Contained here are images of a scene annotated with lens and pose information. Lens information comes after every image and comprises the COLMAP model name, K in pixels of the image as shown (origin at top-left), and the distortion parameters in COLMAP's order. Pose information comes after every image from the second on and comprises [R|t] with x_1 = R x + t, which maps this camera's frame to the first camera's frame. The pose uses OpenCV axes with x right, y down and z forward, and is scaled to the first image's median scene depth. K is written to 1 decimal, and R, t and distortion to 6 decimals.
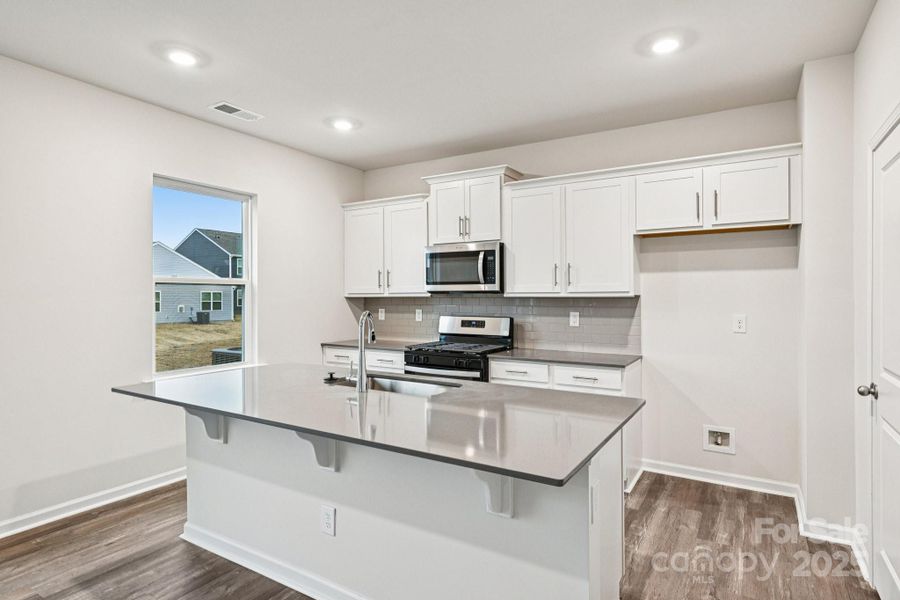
lens RADIAL K [[489.0, 0, 450.4], [0, 489.0, 300.2], [0, 0, 1]] dist [0.001484, 0.001891]
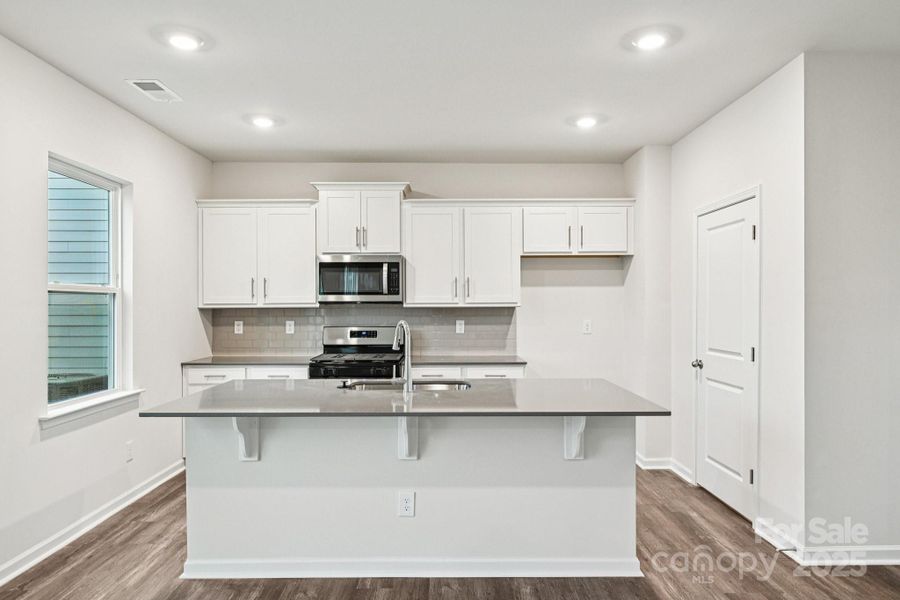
lens RADIAL K [[571.3, 0, 448.1], [0, 571.3, 307.0], [0, 0, 1]] dist [-0.002796, 0.003556]
pose [[0.850356, -0.003115, 0.526199, -0.461713], [0.006778, 0.999964, -0.005035, -0.000490], [-0.526165, 0.007848, 0.850347, -0.096624]]
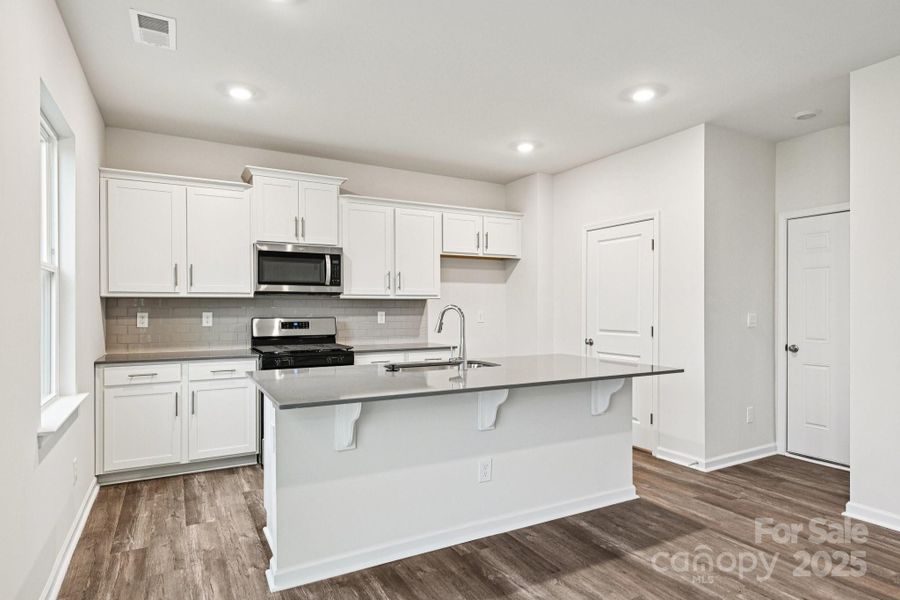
lens RADIAL K [[504.7, 0, 449.3], [0, 504.7, 308.9], [0, 0, 1]] dist [0.004079, -0.002146]
pose [[0.497684, -0.002207, 0.867356, -0.755488], [0.007237, 0.999973, -0.001609, 0.020573], [-0.867328, 0.007078, 0.497686, 0.232659]]
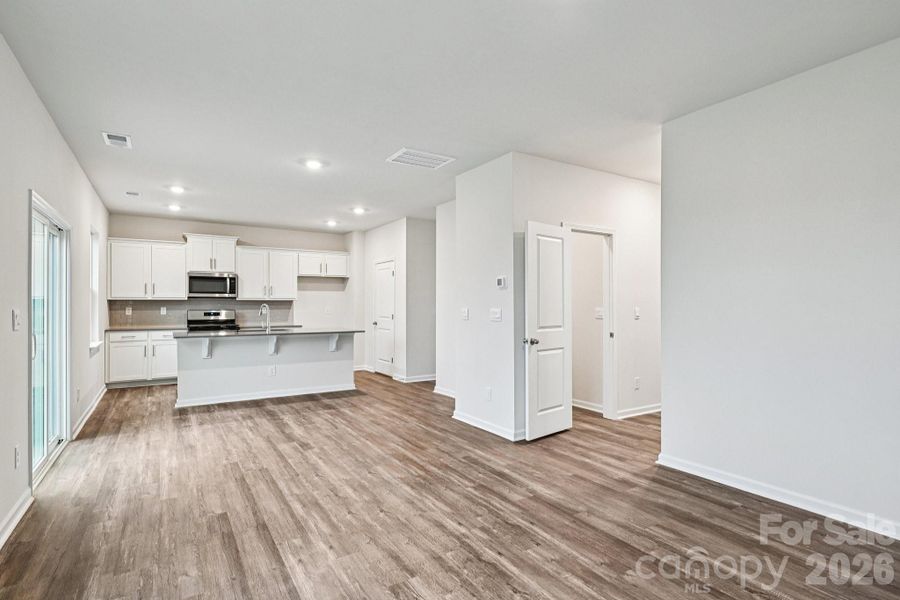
lens RADIAL K [[456.0, 0, 451.6], [0, 456.0, 305.0], [0, 0, 1]] dist [-0.002159, -0.001349]
pose [[0.441074, 0.001178, 0.897470, -1.243088], [0.007870, 0.999956, -0.005180, 0.031448], [-0.897436, 0.009348, 0.441045, -0.683550]]
